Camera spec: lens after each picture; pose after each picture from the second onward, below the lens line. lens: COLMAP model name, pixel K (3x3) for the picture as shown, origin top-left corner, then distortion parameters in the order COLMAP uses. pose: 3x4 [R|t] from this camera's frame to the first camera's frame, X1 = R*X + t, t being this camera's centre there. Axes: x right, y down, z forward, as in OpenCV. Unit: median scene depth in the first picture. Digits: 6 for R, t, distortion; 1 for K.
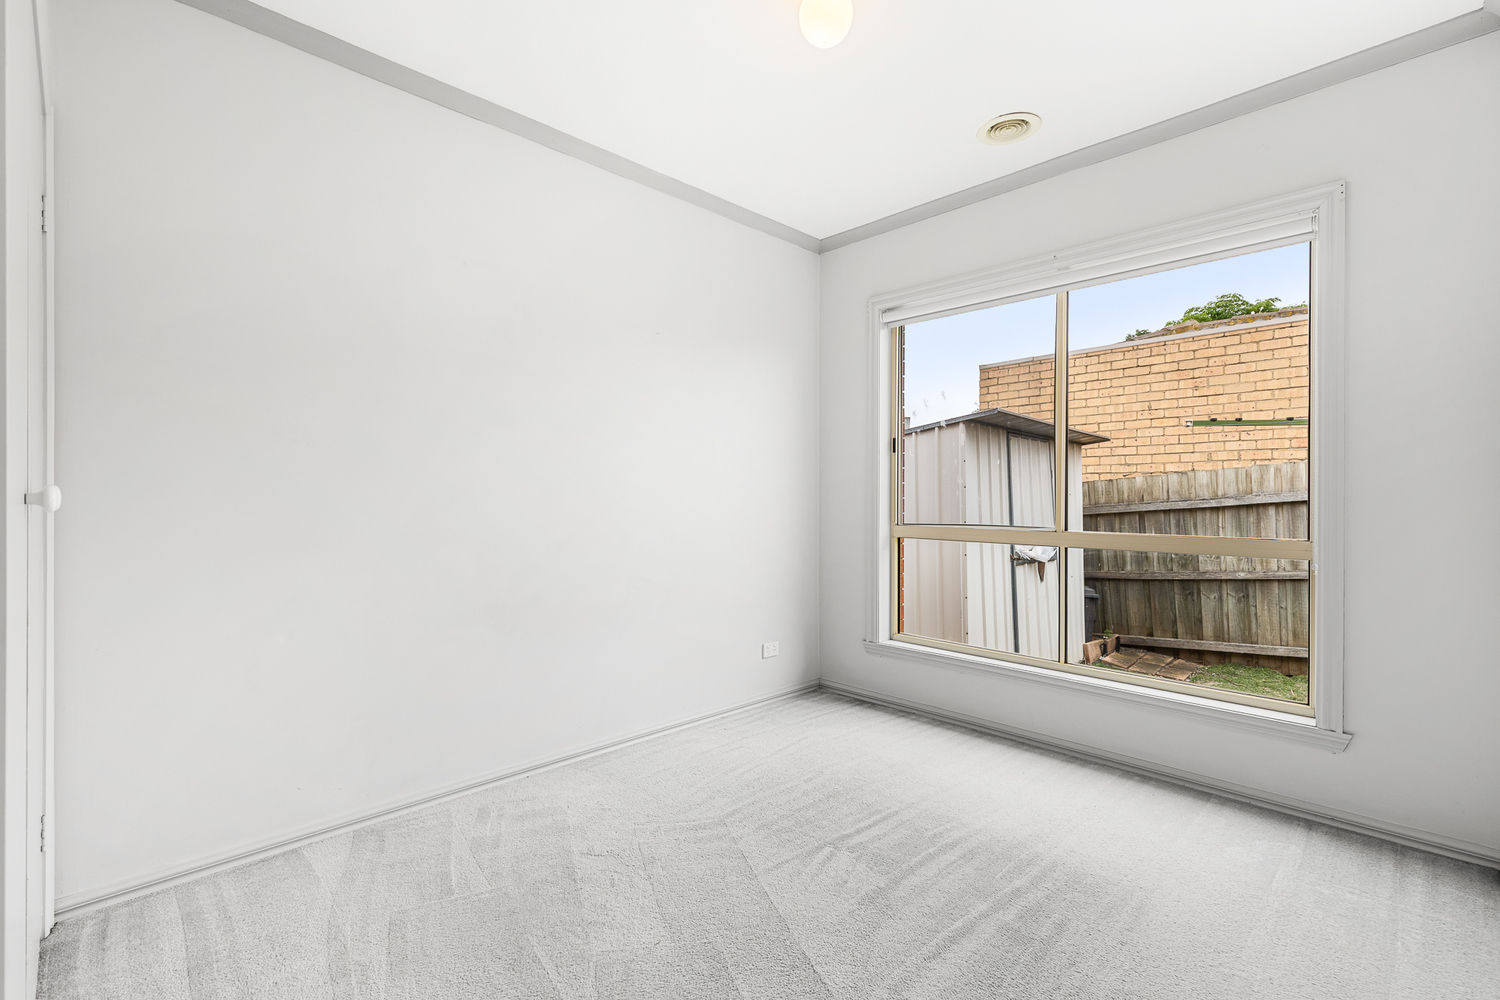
lens RADIAL K [[830.7, 0, 750.0], [0, 830.7, 500.0], [0, 0, 1]] dist [0.003136, 0.000031]
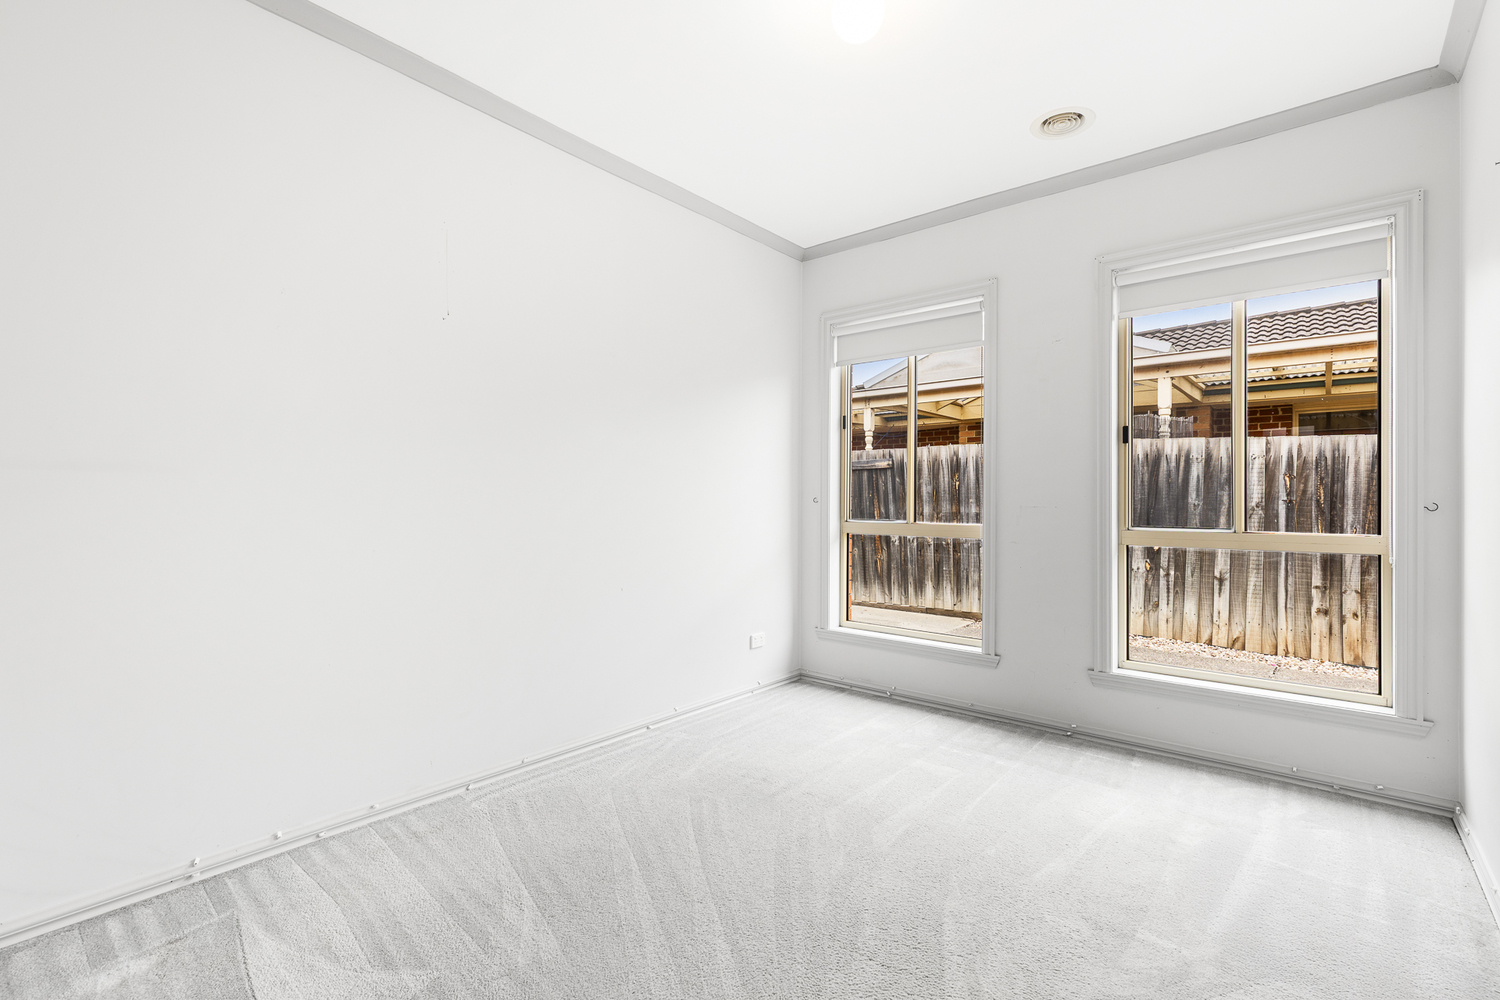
lens RADIAL K [[673.5, 0, 757.6], [0, 673.5, 516.6], [0, 0, 1]] dist [-0.001206, -0.000018]
pose [[0.979051, -0.009445, 0.203394, -0.156200], [0.004321, 0.999662, 0.025622, -0.001079], [-0.203568, -0.024206, 0.978762, 0.197192]]
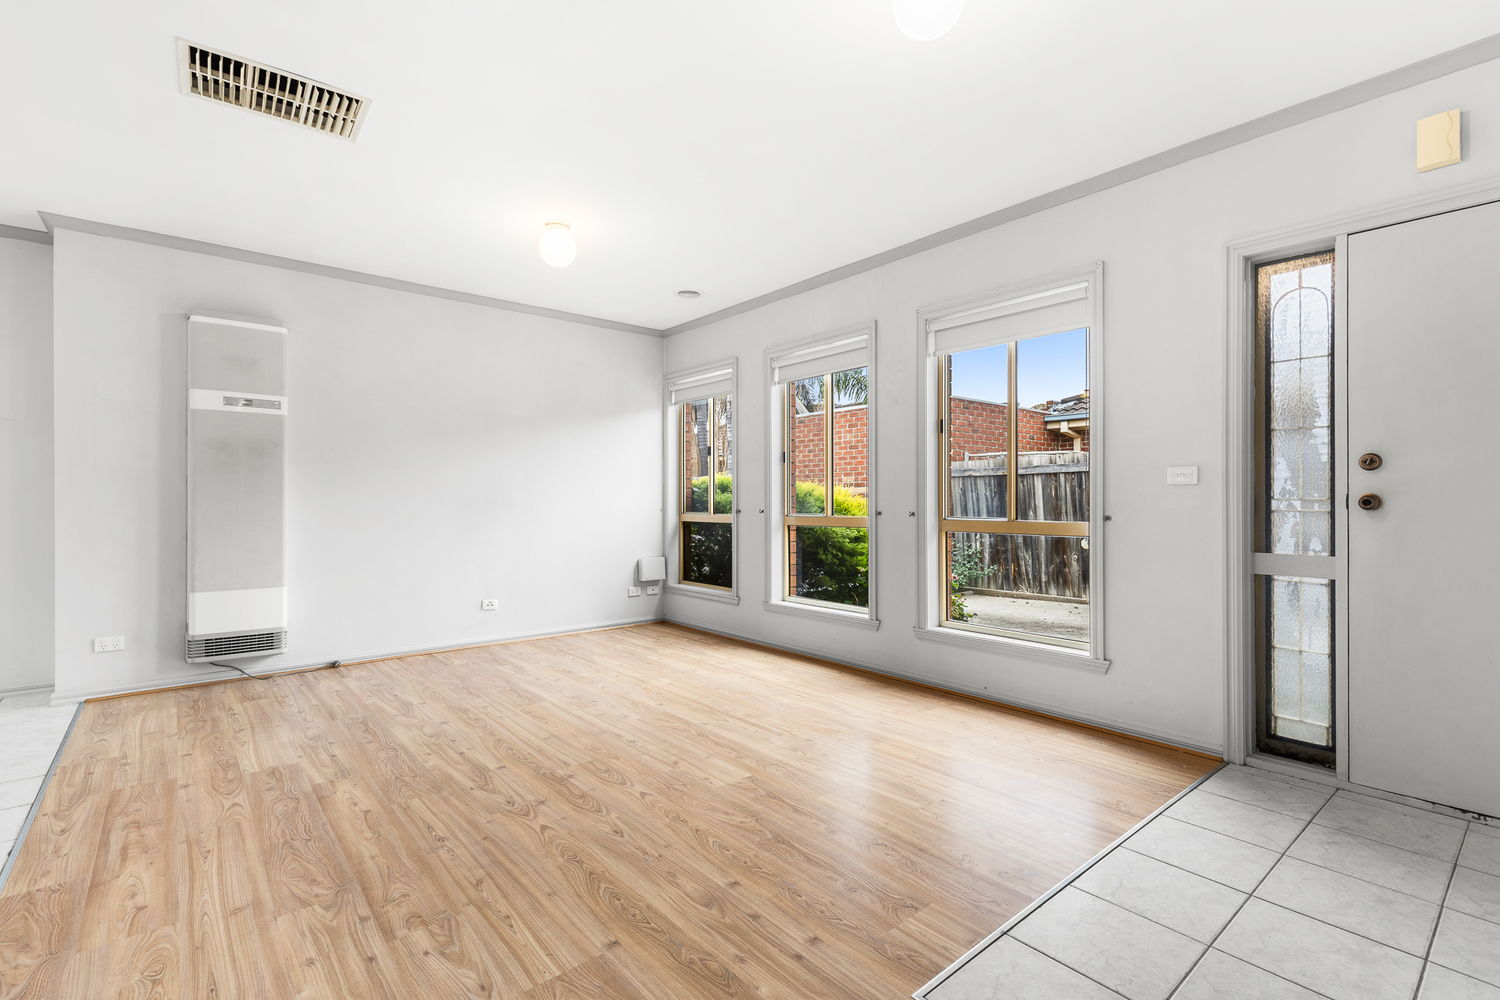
lens RADIAL K [[680.5, 0, 750.0], [0, 680.5, 500.0], [0, 0, 1]] dist [0.001787, 0.000542]
pose [[0.999535, -0.013580, 0.027317, 0.225573], [0.013511, 0.999905, 0.002705, 0.000685], [-0.027351, -0.002334, 0.999623, -0.276292]]
